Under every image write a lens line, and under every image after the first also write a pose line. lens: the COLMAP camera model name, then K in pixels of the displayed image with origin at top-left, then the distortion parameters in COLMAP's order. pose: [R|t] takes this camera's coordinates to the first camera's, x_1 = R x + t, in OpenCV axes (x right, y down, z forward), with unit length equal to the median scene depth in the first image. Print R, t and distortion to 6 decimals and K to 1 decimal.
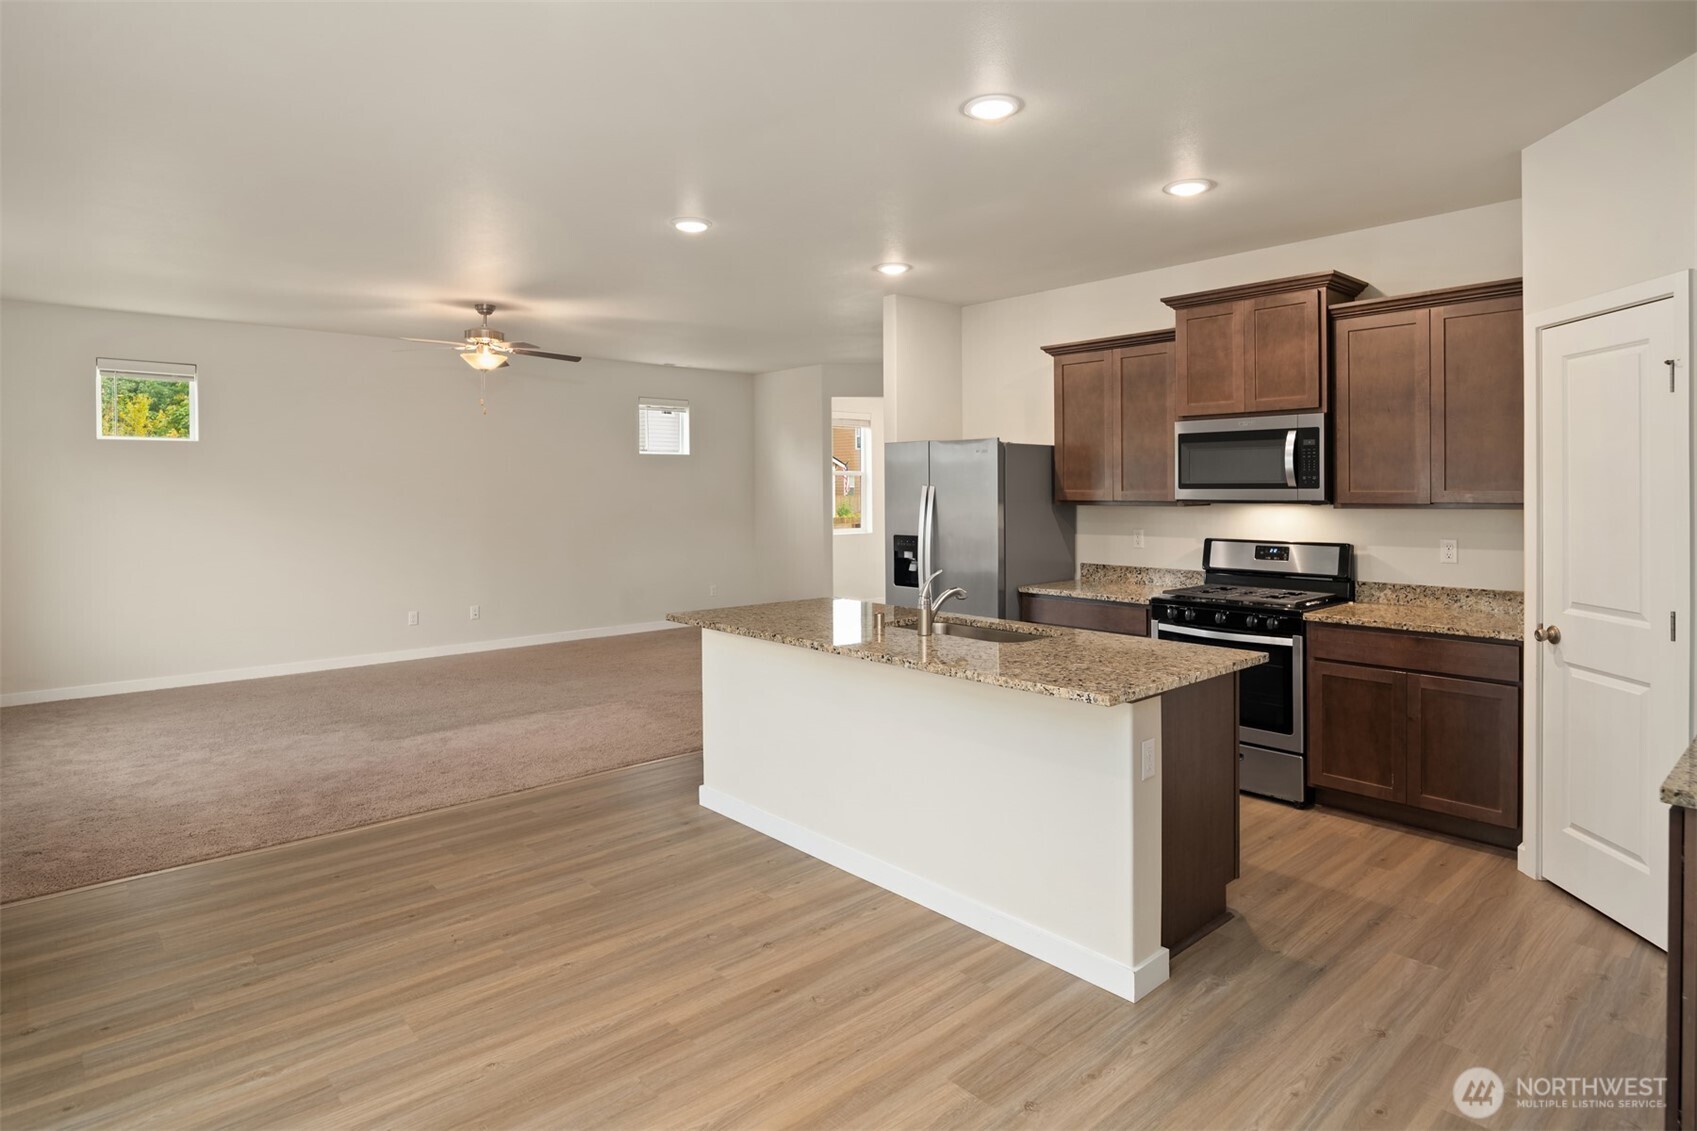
lens RADIAL K [[925.3, 0, 859.2], [0, 925.3, 490.1], [0, 0, 1]] dist [-0.006104, -0.001388]
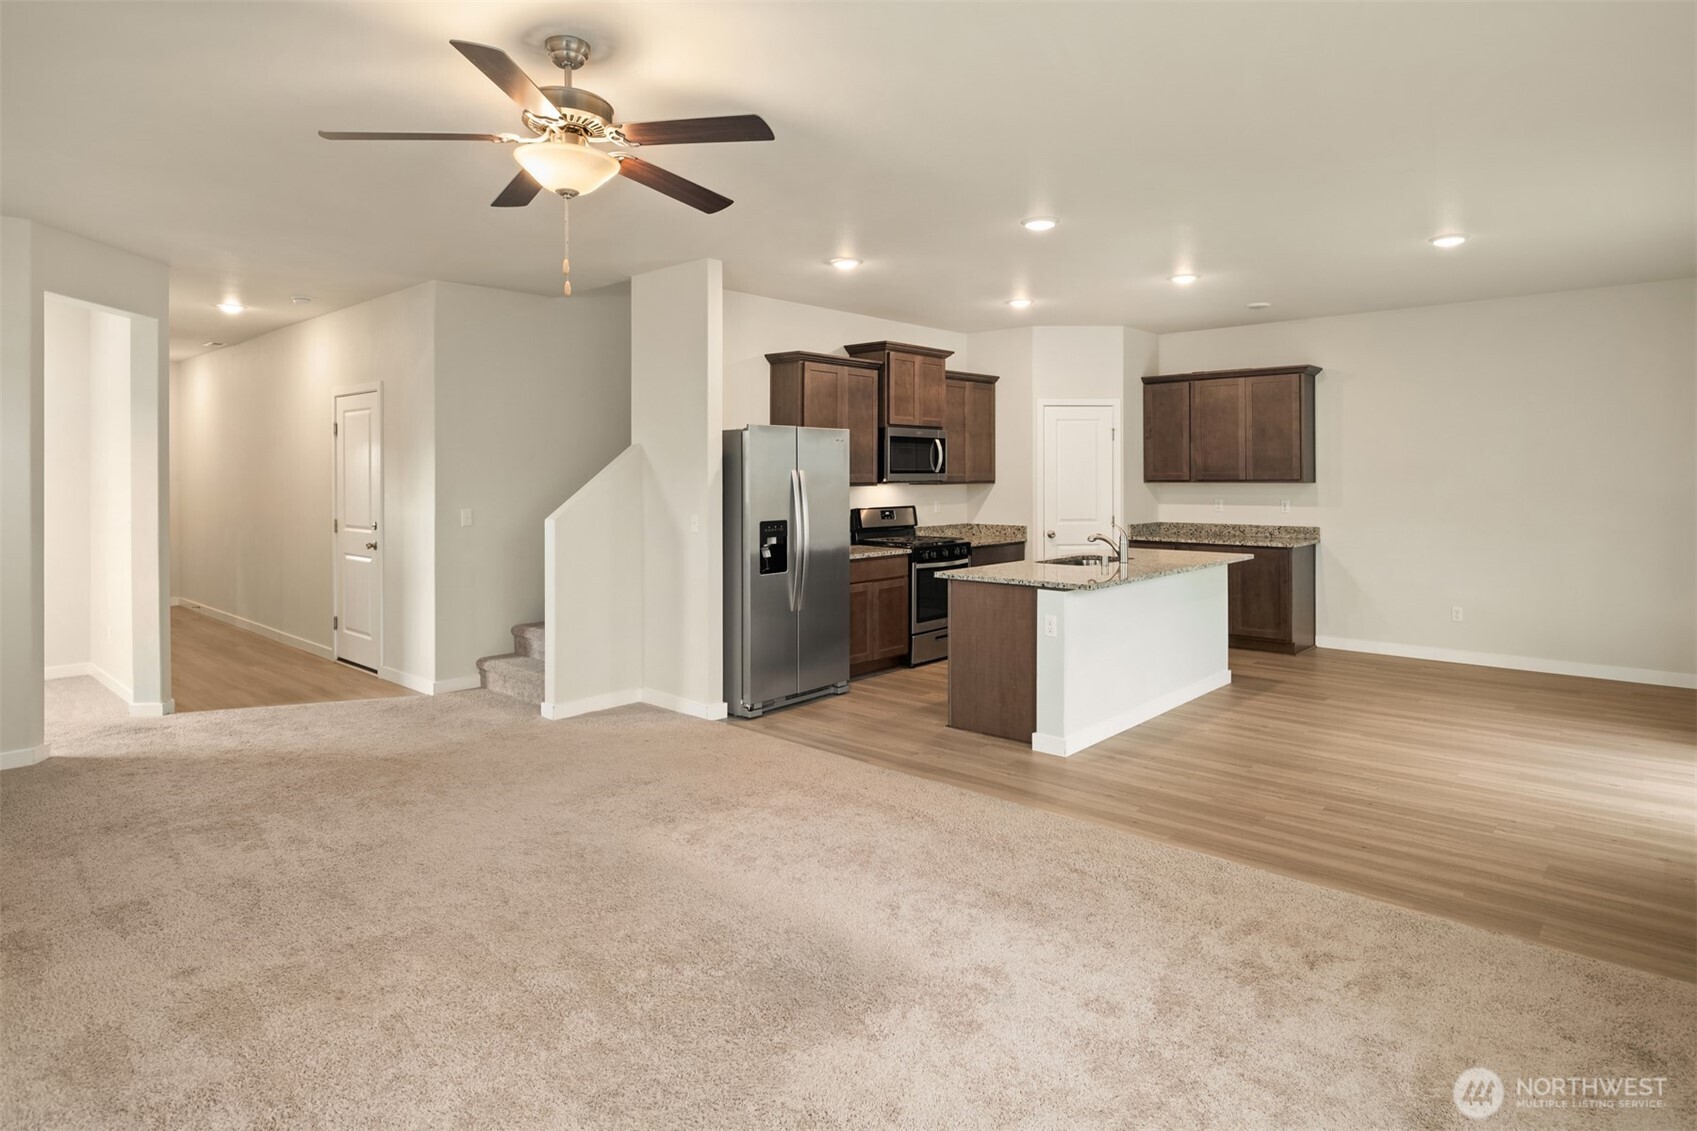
lens RADIAL K [[945.1, 0, 843.6], [0, 945.1, 475.2], [0, 0, 1]] dist [-0.004687, -0.000285]
pose [[-0.093576, 0.000310, 0.995612, -1.212791], [0.003326, 0.999994, 0.000002, 0.000709], [-0.995607, 0.003312, -0.093577, 1.301392]]
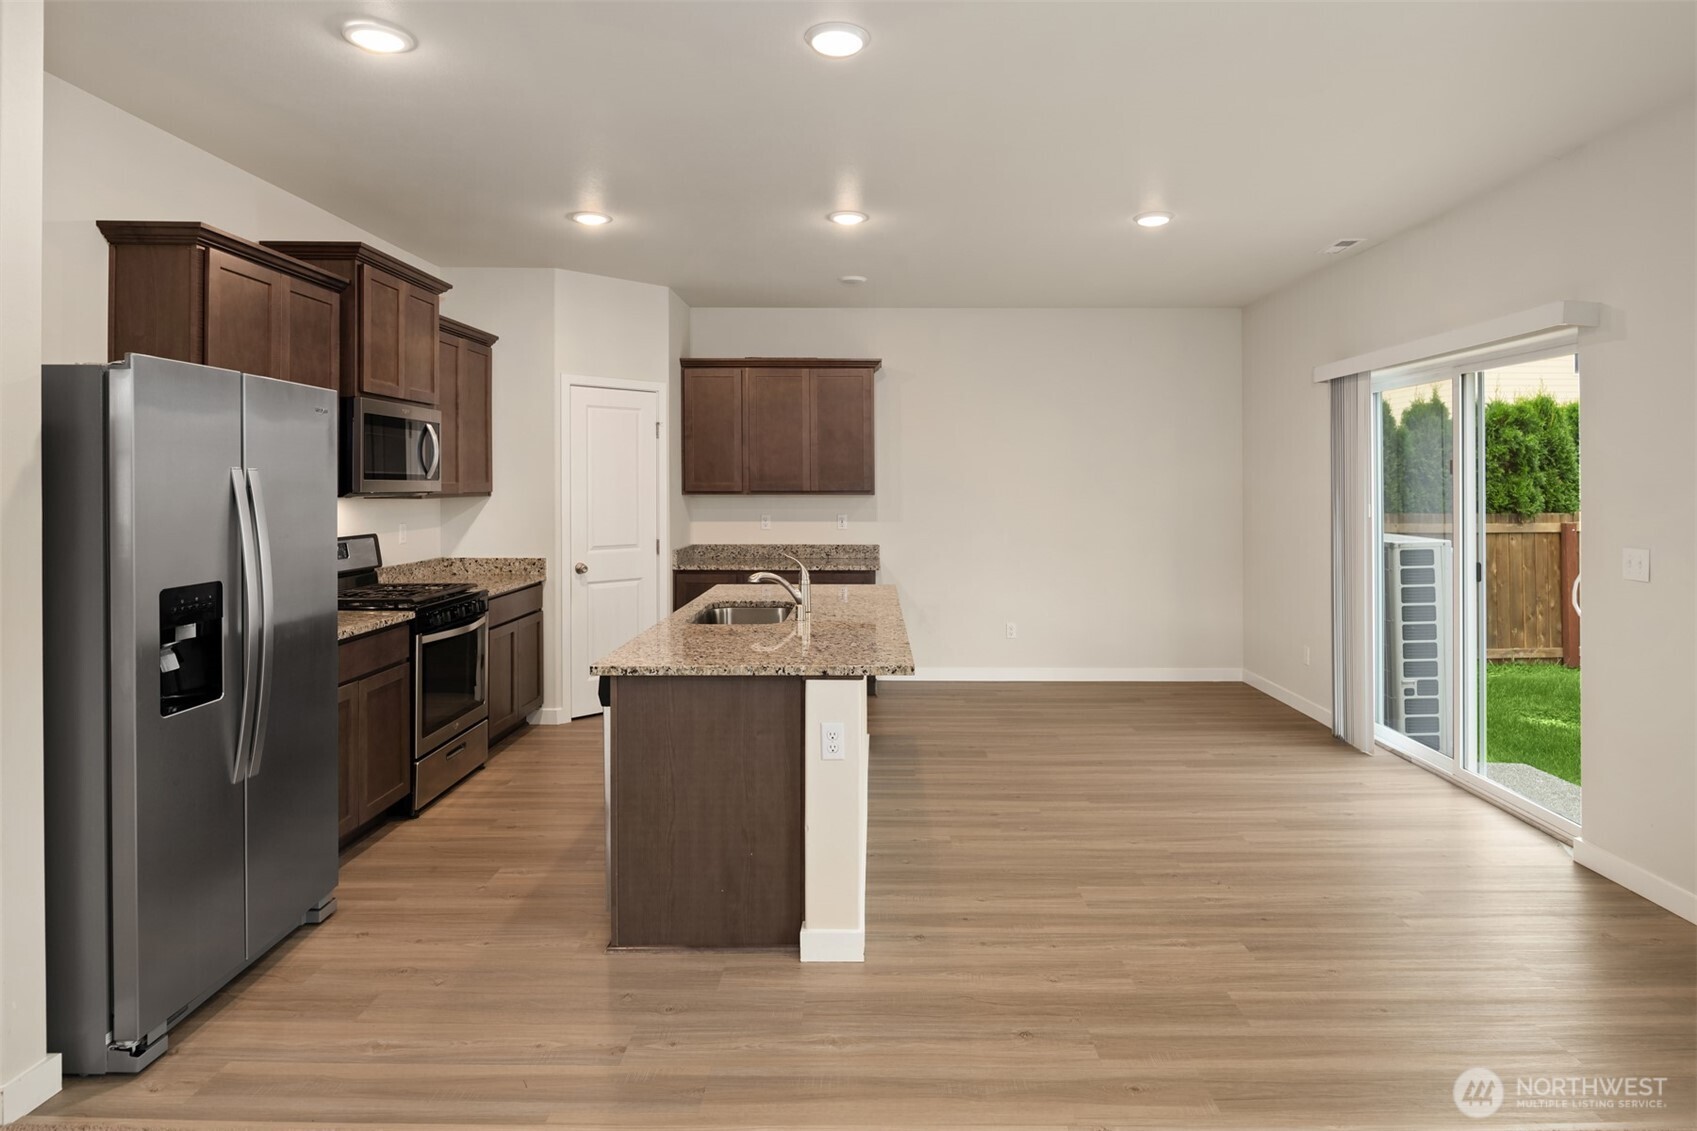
lens RADIAL K [[945.1, 0, 870.5], [0, 945.1, 487.7], [0, 0, 1]] dist [0.001247, -0.009207]
pose [[-0.740404, -0.001323, 0.672161, -0.593699], [-0.000755, 0.999999, 0.001138, 0.004579], [-0.672161, 0.000335, -0.740405, 1.416386]]
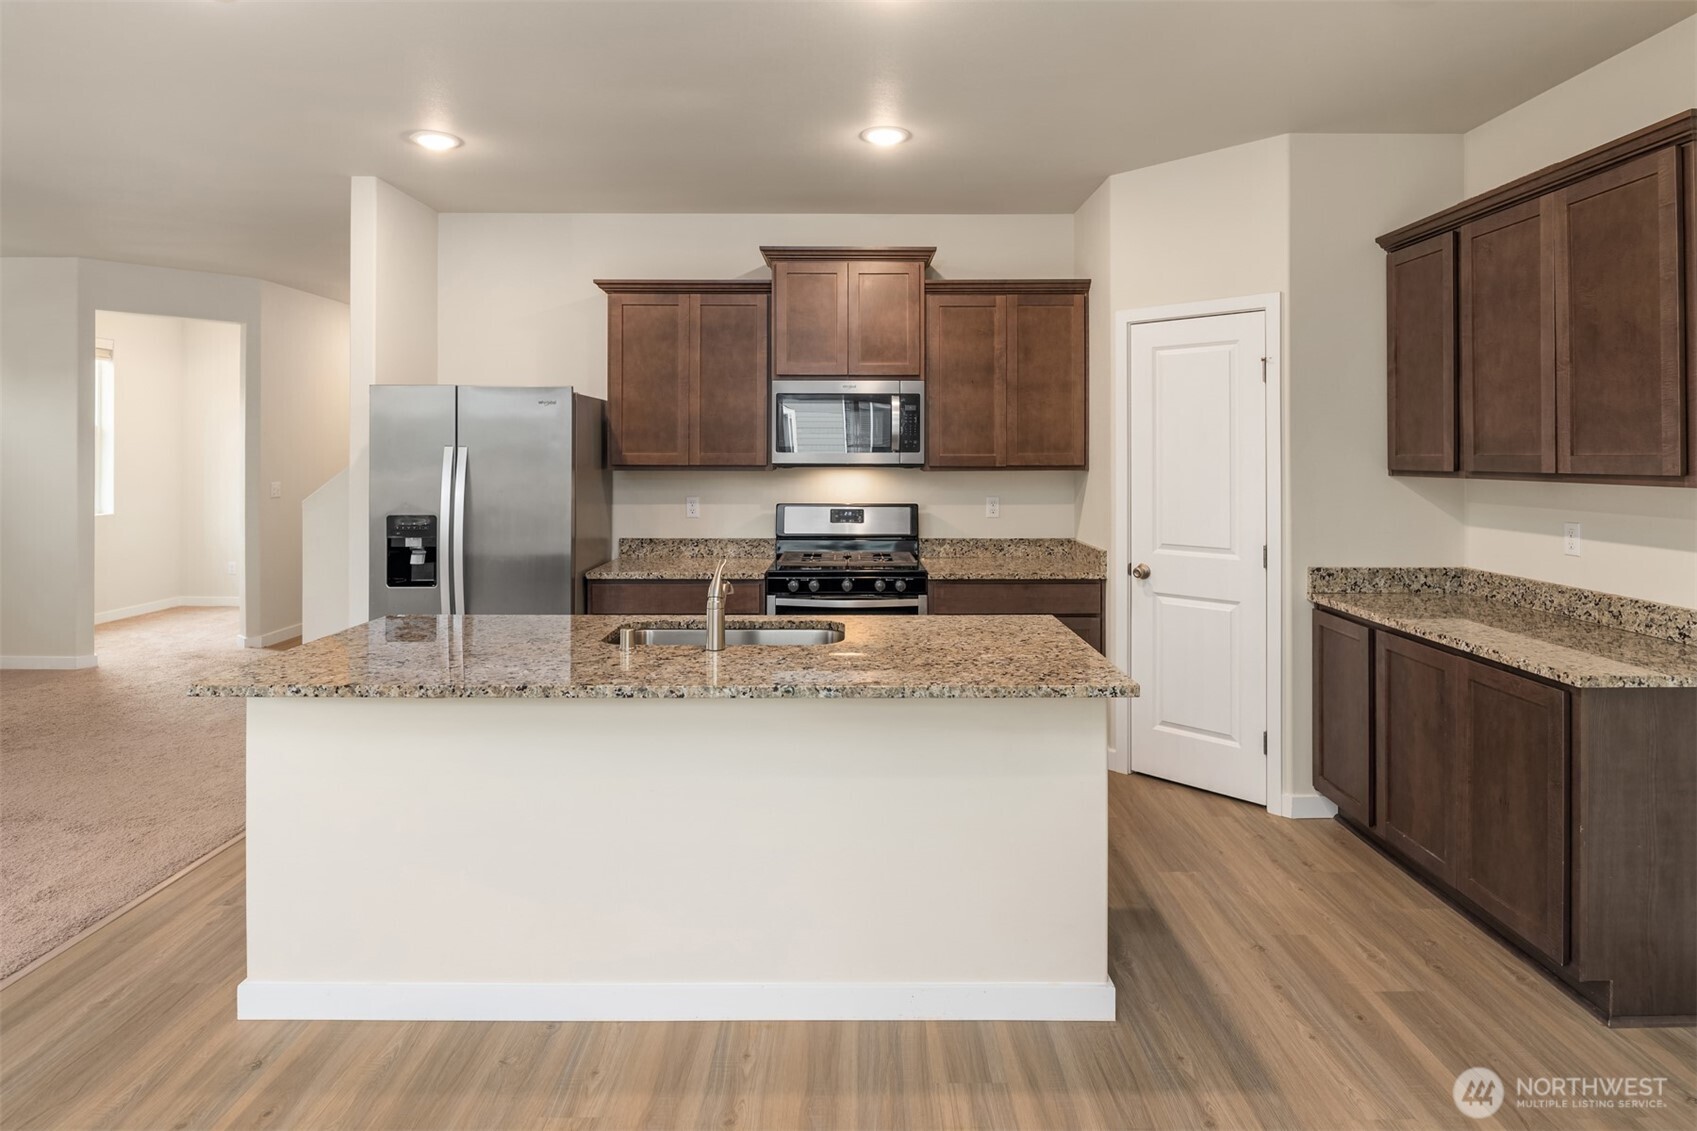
lens RADIAL K [[926.1, 0, 867.9], [0, 926.1, 446.1], [0, 0, 1]] dist [-0.003867, -0.002033]
pose [[0.670158, 0.008760, 0.742167, -0.309540], [-0.003263, 0.999955, -0.008857, 0.000468], [-0.742211, 0.003514, 0.670157, 0.324915]]
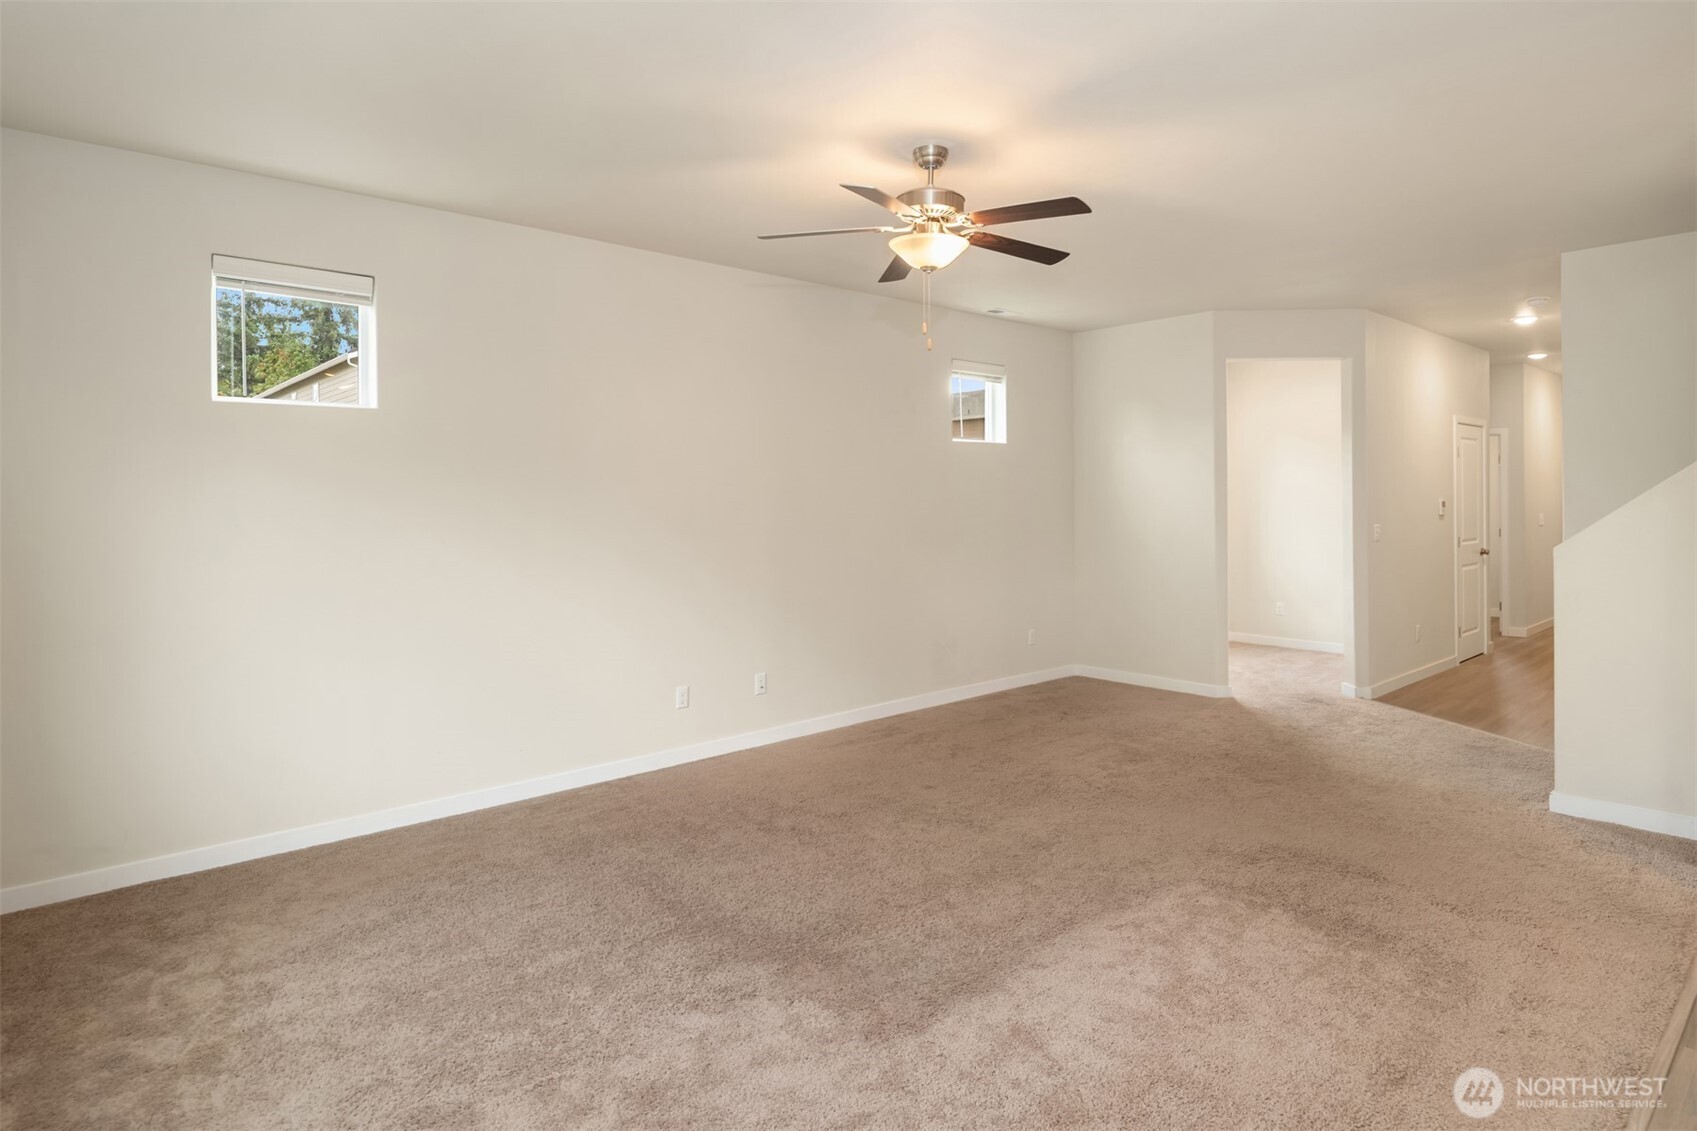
lens RADIAL K [[925.3, 0, 859.2], [0, 925.3, 490.1], [0, 0, 1]] dist [-0.006104, -0.001388]
pose [[0.999993, -0.003340, 0.001645, -0.642375], [0.003351, 0.999973, -0.006478, 0.003931], [-0.001623, 0.006484, 0.999978, 0.655243]]
